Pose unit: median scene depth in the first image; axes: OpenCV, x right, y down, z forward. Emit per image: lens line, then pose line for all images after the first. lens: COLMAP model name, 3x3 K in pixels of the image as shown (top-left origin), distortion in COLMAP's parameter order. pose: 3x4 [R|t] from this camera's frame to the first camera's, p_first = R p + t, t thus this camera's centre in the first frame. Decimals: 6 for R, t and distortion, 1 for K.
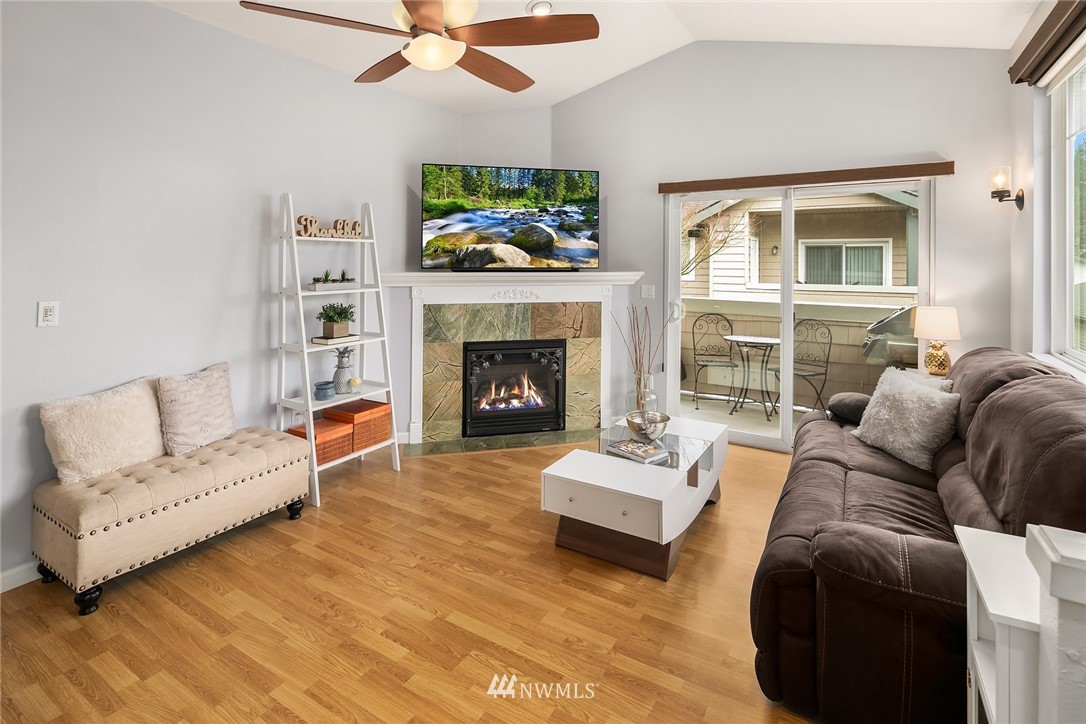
lens RADIAL K [[527.3, 0, 577.7], [0, 527.3, 273.6], [0, 0, 1]] dist [0.004914, -0.001298]
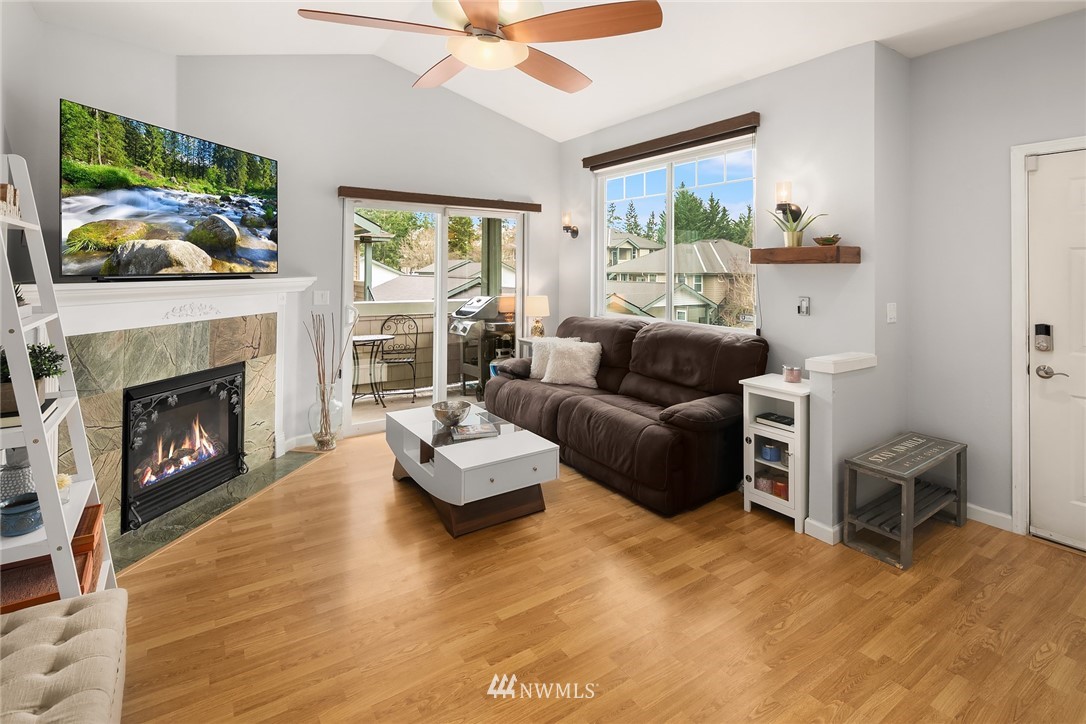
lens RADIAL K [[527.3, 0, 544.4], [0, 527.3, 282.9], [0, 0, 1]] dist [0.004914, -0.001298]
pose [[0.420045, -0.028605, 0.907052, -0.577267], [0.012649, 0.999591, 0.025665, -0.010985], [-0.907415, 0.000693, 0.420235, 0.254660]]
